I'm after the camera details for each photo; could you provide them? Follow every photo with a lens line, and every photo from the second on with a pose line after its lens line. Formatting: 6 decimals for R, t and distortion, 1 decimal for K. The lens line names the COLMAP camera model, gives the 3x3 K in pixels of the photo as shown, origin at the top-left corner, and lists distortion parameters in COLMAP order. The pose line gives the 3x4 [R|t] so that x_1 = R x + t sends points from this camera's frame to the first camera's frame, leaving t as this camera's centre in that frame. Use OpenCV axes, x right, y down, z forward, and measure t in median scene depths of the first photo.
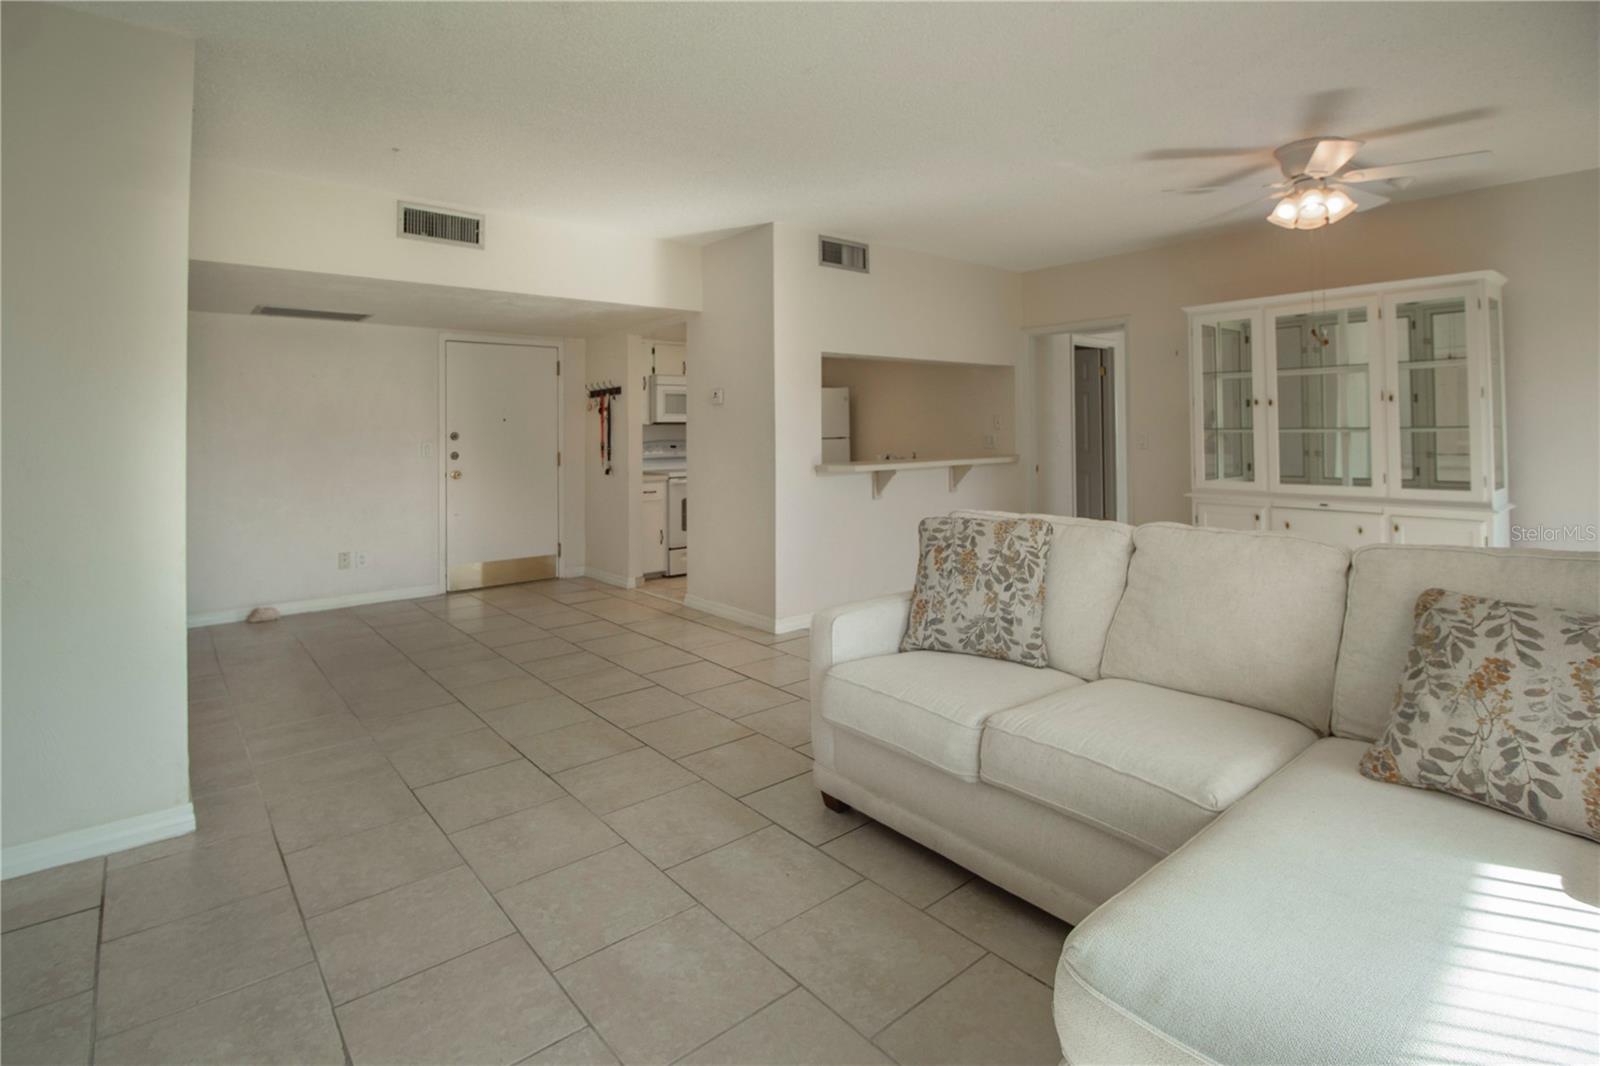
lens RADIAL K [[741.8, 0, 805.9], [0, 741.8, 524.0], [0, 0, 1]] dist [-0.030688, -0.000881]
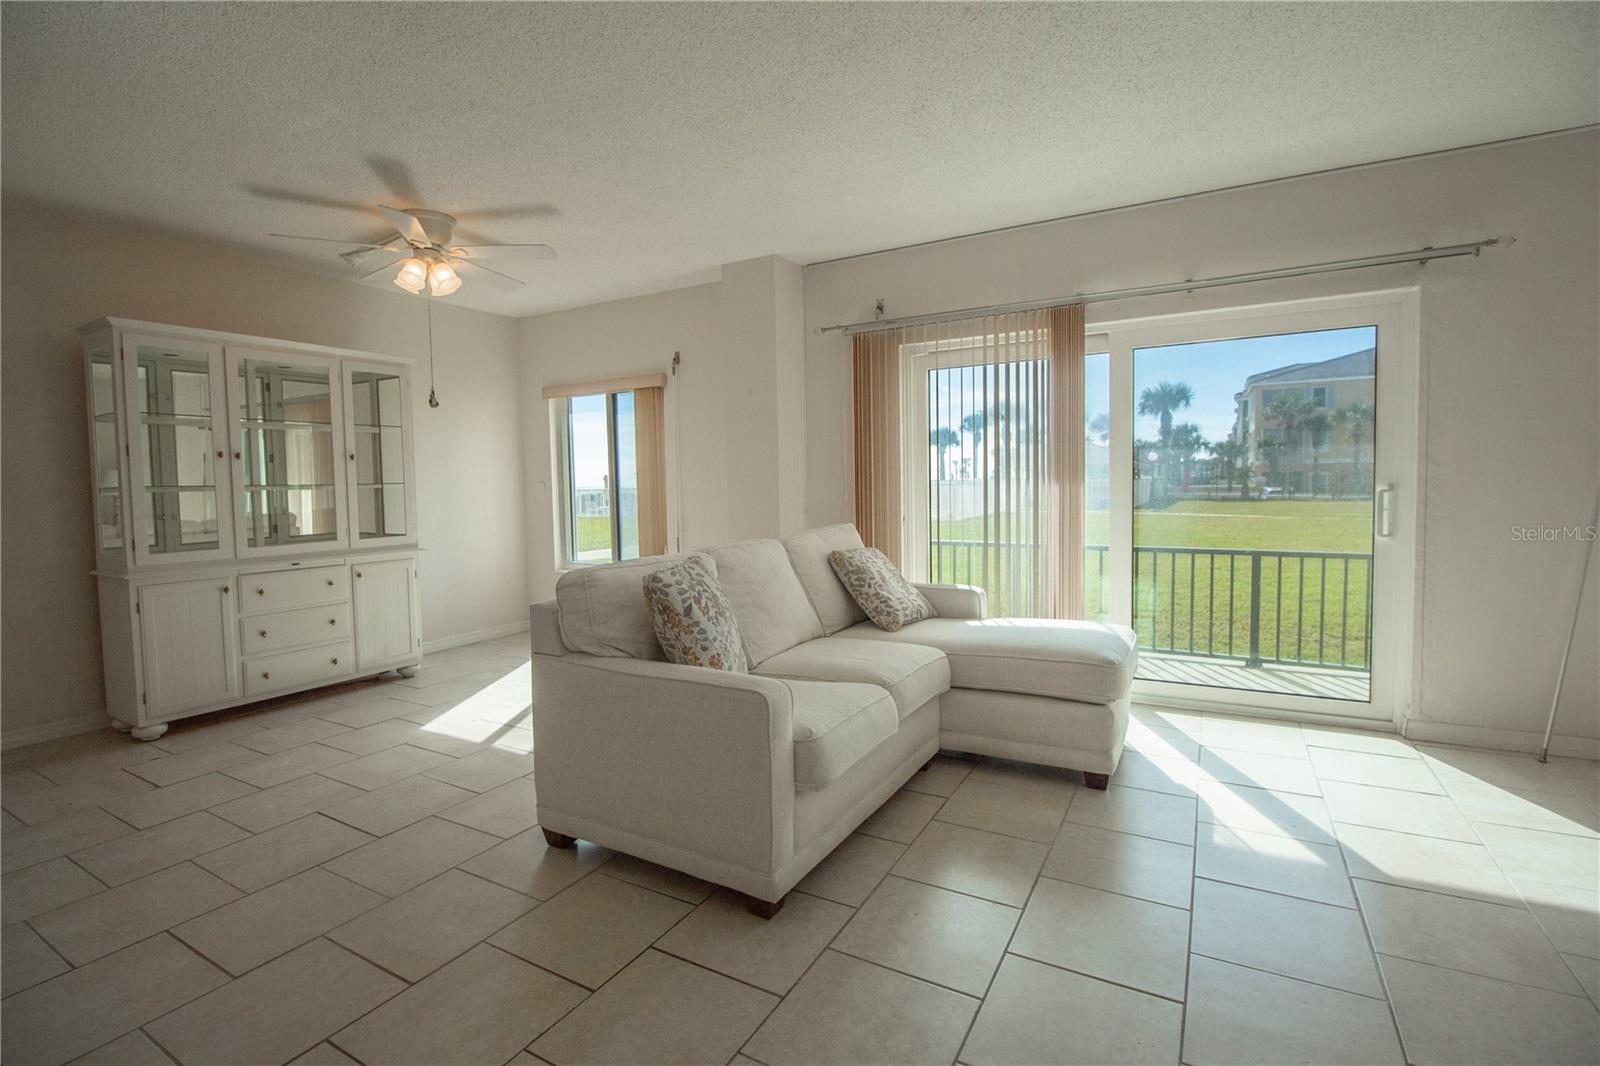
lens RADIAL K [[741.8, 0, 811.9], [0, 741.8, 532.9], [0, 0, 1]] dist [-0.030688, -0.000881]
pose [[-0.348234, -0.048399, 0.936157, -0.461932], [0.132549, 0.986090, 0.100286, -0.077869], [-0.927989, 0.159010, -0.336975, 0.724717]]
